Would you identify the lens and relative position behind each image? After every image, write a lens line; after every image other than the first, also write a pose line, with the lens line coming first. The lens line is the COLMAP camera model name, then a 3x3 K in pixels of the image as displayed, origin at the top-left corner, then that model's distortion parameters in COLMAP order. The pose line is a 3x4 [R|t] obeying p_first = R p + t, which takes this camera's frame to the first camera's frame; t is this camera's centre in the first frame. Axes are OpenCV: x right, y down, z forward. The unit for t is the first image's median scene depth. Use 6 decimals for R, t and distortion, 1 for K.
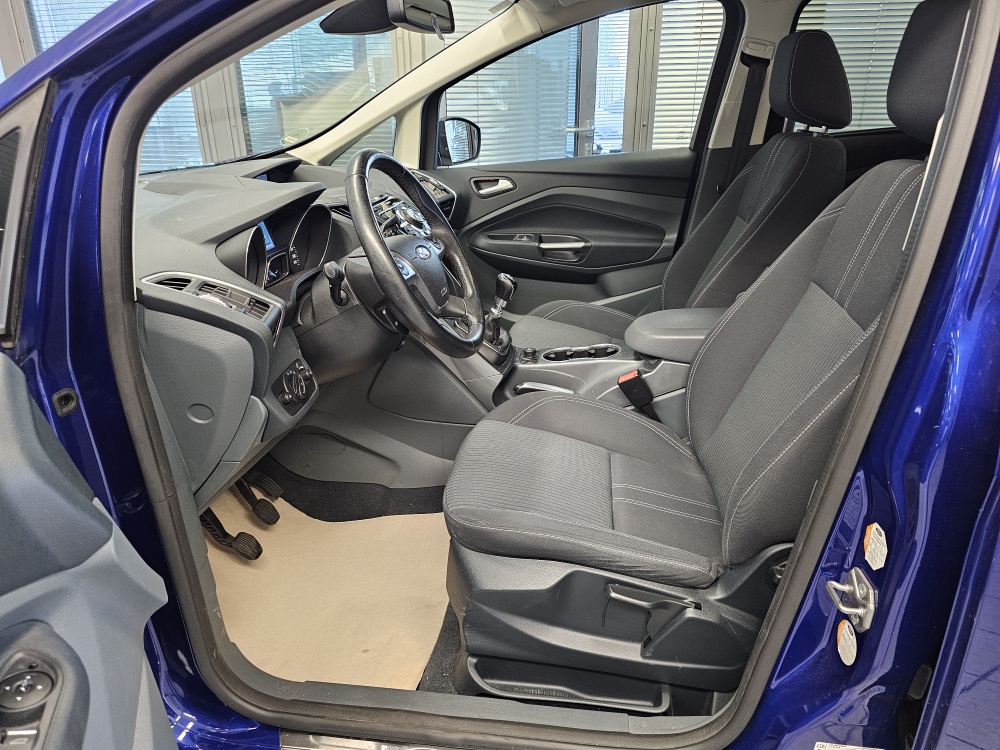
lens RADIAL K [[671.3, 0, 498.4], [0, 671.3, 369.0], [0, 0, 1]] dist [0.042697, -0.038477]
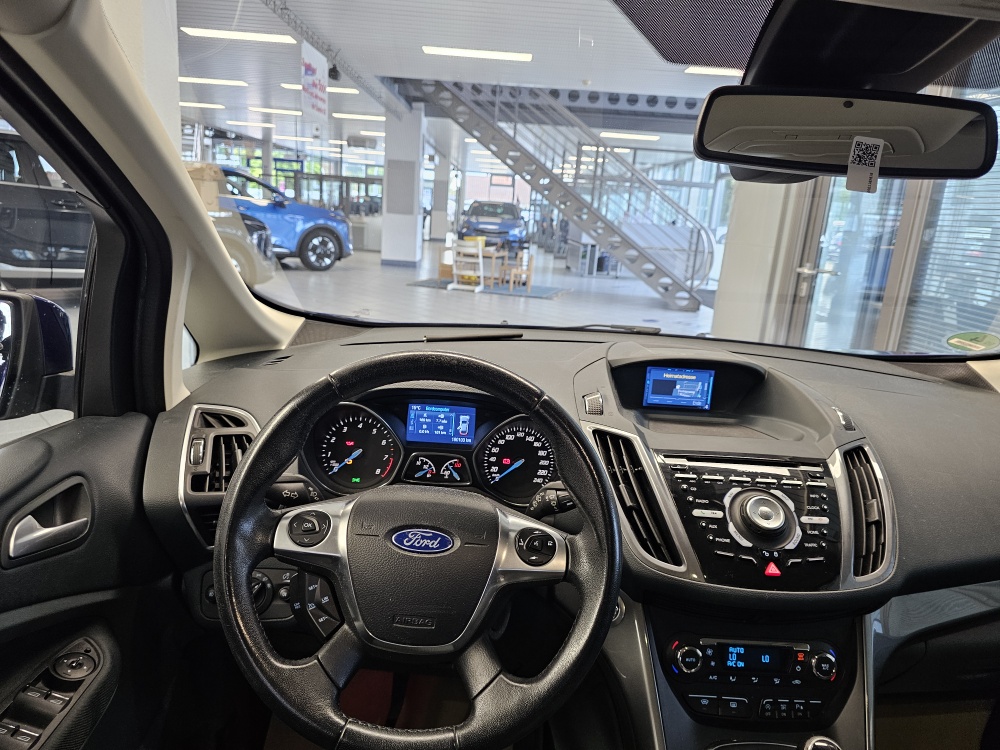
lens RADIAL K [[671.9, 0, 491.5], [0, 671.9, 376.8], [0, 0, 1]] dist [0.069831, -0.094848]
pose [[0.161435, 0.261718, -0.951548, 0.429345], [-0.440028, 0.882134, 0.167973, -0.444369], [0.883354, 0.391591, 0.257570, 0.919620]]
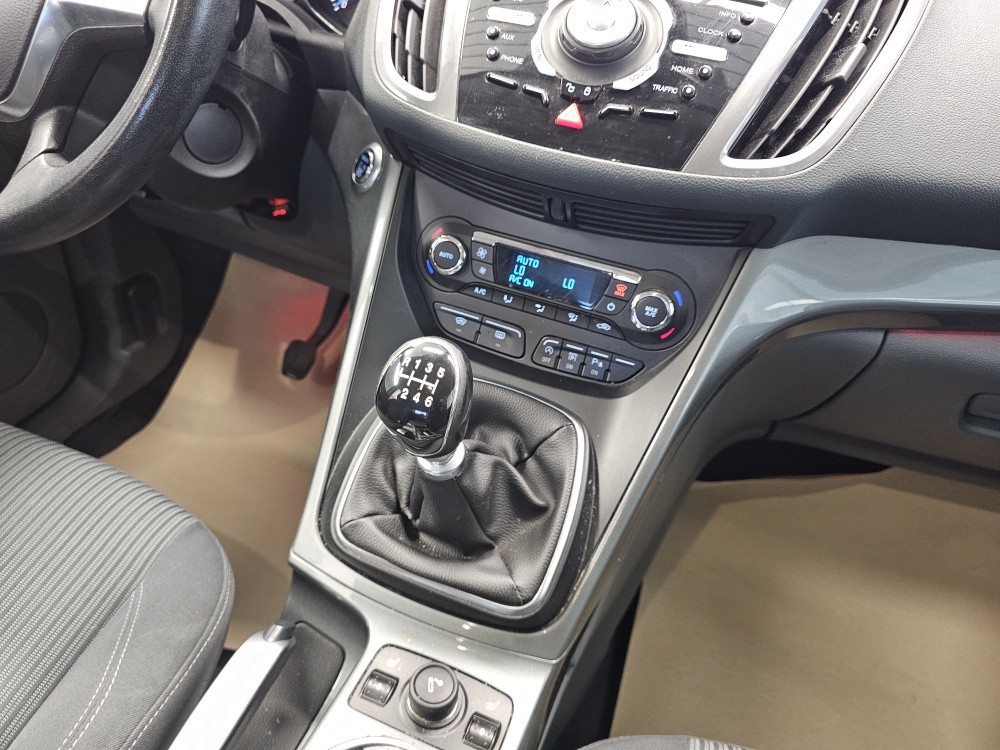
lens RADIAL K [[680.2, 0, 503.0], [0, 680.2, 370.5], [0, 0, 1]] dist [0.038114, -0.055965]
pose [[-0.221422, 0.573975, -0.788368, 0.268199], [-0.459687, 0.651546, 0.603469, -0.404071], [0.860035, 0.496024, 0.119582, 1.425116]]
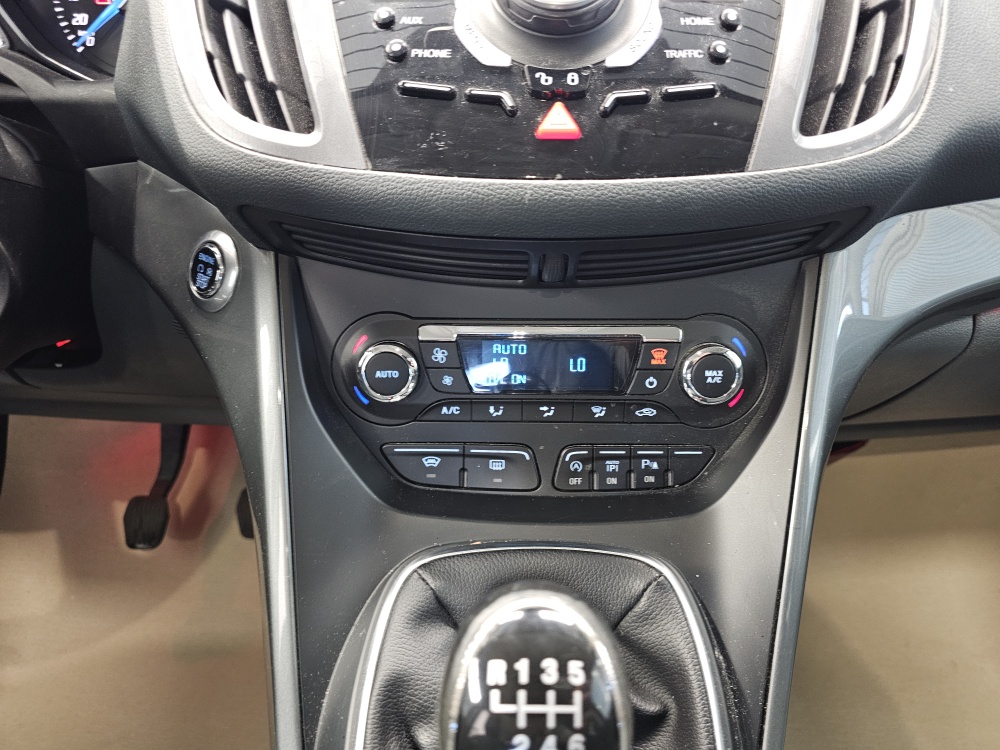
lens RADIAL K [[678.2, 0, 509.3], [0, 678.2, 370.2], [0, 0, 1]] dist [0.028998, -0.041786]
pose [[0.138326, 0.567759, -0.811490, 0.109413], [-0.381777, 0.786610, 0.485274, -0.321160], [0.913844, 0.242682, 0.325567, 1.358922]]
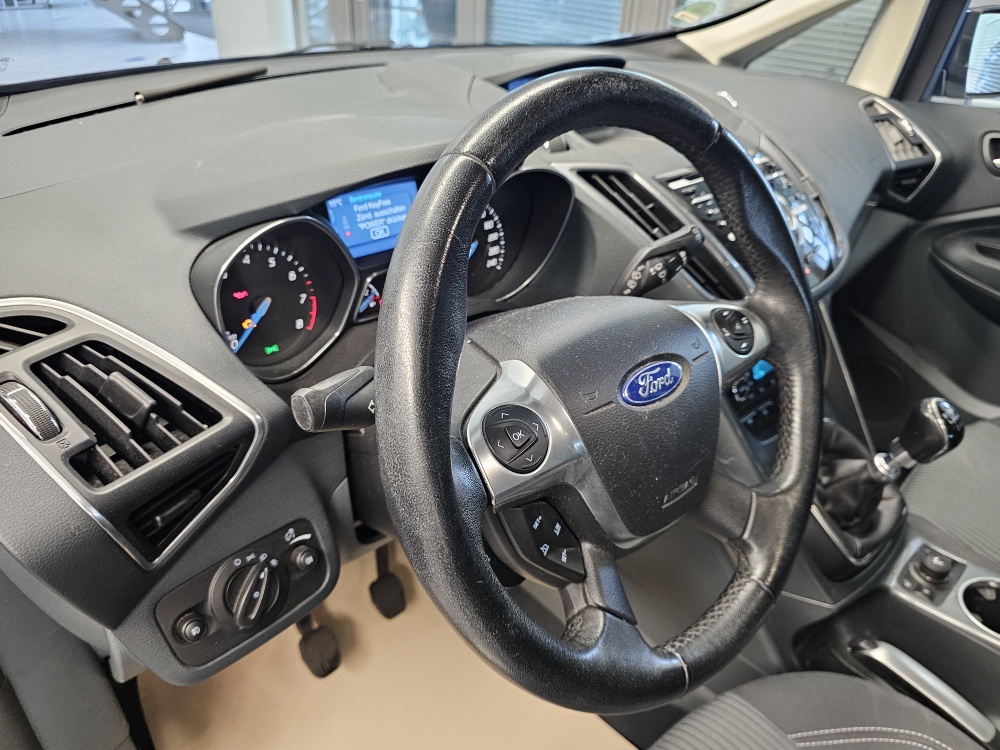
lens RADIAL K [[695.6, 0, 491.3], [0, 695.6, 373.2], [0, 0, 1]] dist [0.040606, -0.047252]
pose [[0.774825, 0.369139, -0.513208, 0.015663], [-0.287647, 0.928770, 0.233764, -0.258664], [0.562944, -0.033503, 0.825816, 0.687207]]
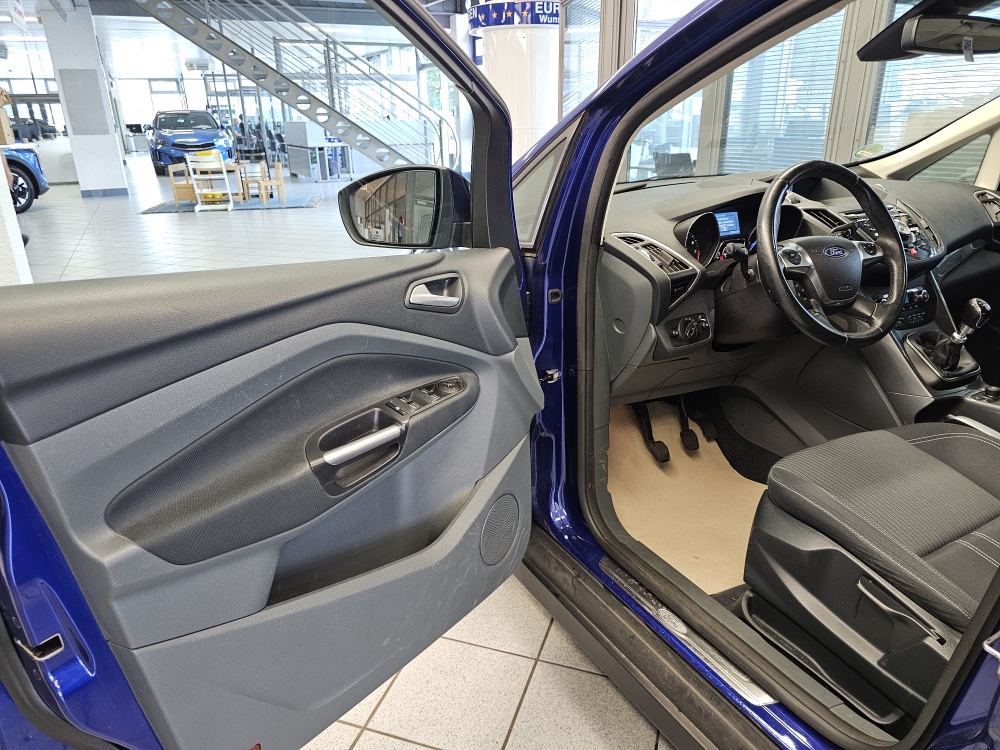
lens RADIAL K [[671.3, 0, 498.4], [0, 671.3, 369.0], [0, 0, 1]] dist [0.042697, -0.038477]
pose [[0.590587, 0.284036, -0.755335, 0.516511], [-0.293990, 0.947414, 0.126398, 0.041738], [0.751516, 0.147412, 0.643034, -0.157456]]
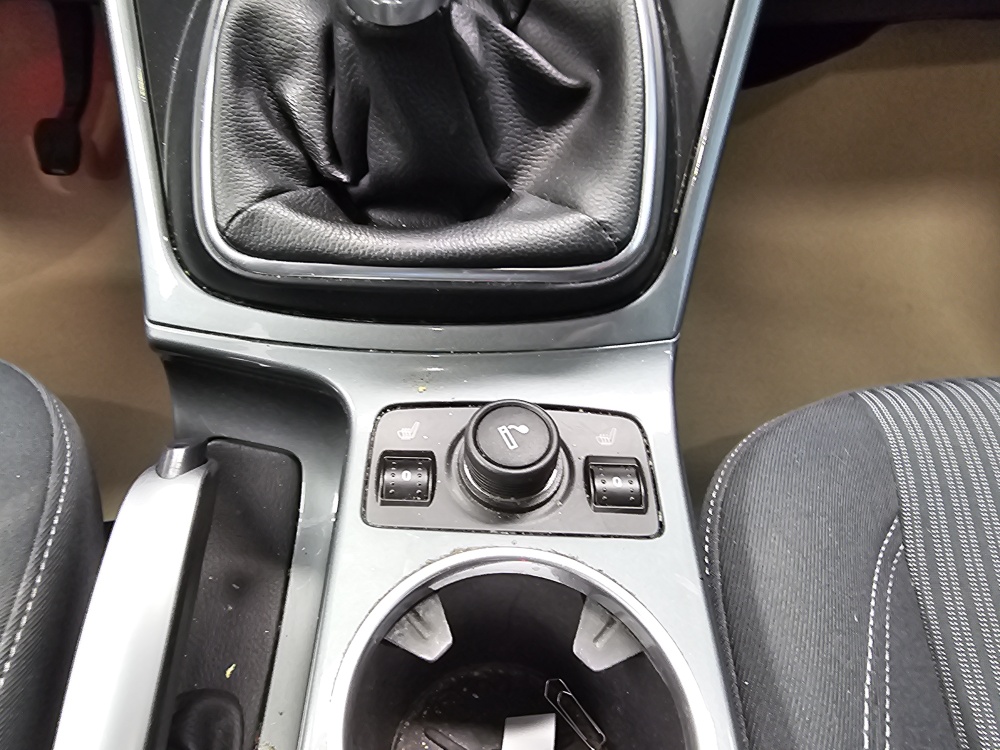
lens RADIAL K [[680.8, 0, 442.0], [0, 680.8, 356.9], [0, 0, 1]] dist [0.001236, -0.000007]
pose [[0.098992, 0.790428, -0.604503, 0.176529], [-0.371923, 0.592849, 0.714285, -0.190221], [0.922970, 0.154120, 0.352666, 1.431699]]
